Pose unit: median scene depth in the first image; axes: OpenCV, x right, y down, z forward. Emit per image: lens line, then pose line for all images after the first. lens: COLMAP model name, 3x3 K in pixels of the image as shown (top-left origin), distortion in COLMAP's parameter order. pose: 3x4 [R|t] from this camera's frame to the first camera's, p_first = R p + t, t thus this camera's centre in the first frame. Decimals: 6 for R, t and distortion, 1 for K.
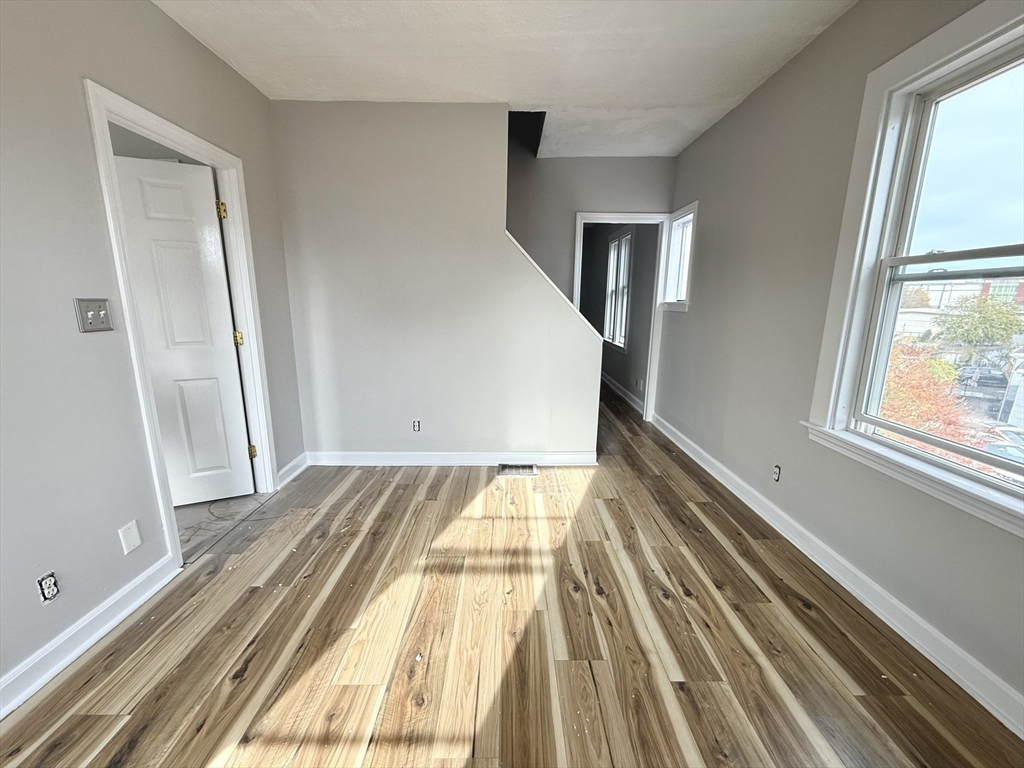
lens RADIAL K [[408.1, 0, 508.6], [0, 408.1, 383.9], [0, 0, 1]] dist [0.000083, -0.000468]
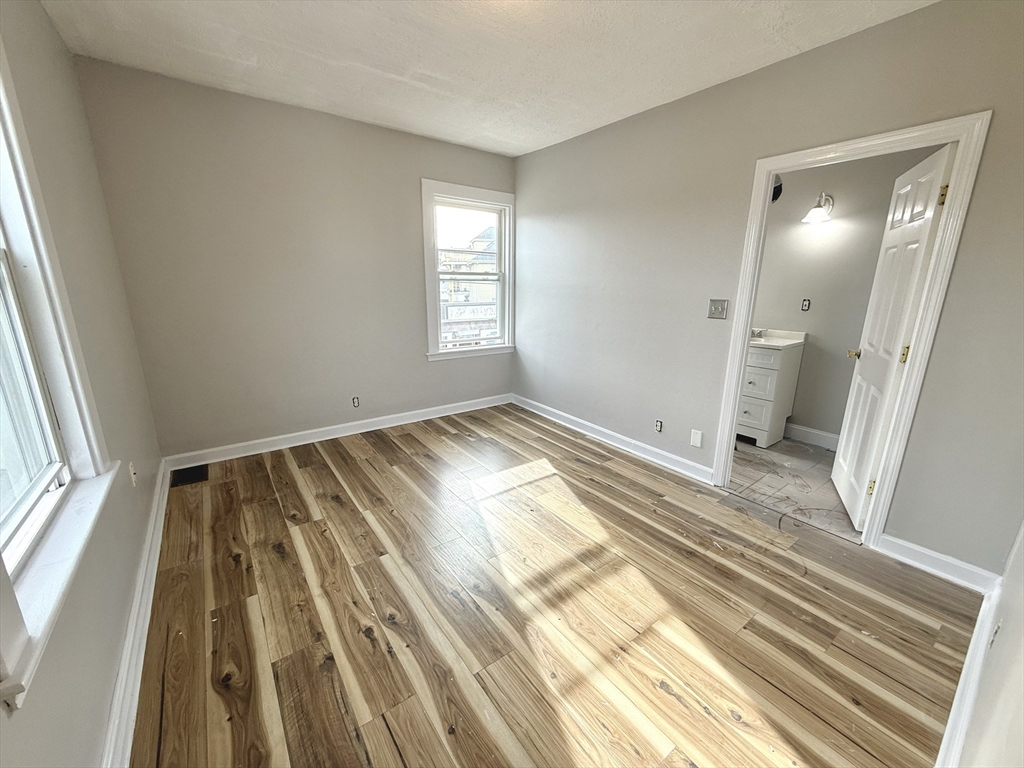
lens RADIAL K [[408.1, 0, 508.6], [0, 408.1, 383.9], [0, 0, 1]] dist [0.000083, -0.000468]
pose [[-0.804385, 0.132763, -0.579085, 0.583502], [-0.131941, 0.910451, 0.392007, -0.349549], [0.579273, 0.391730, -0.714836, 1.466958]]
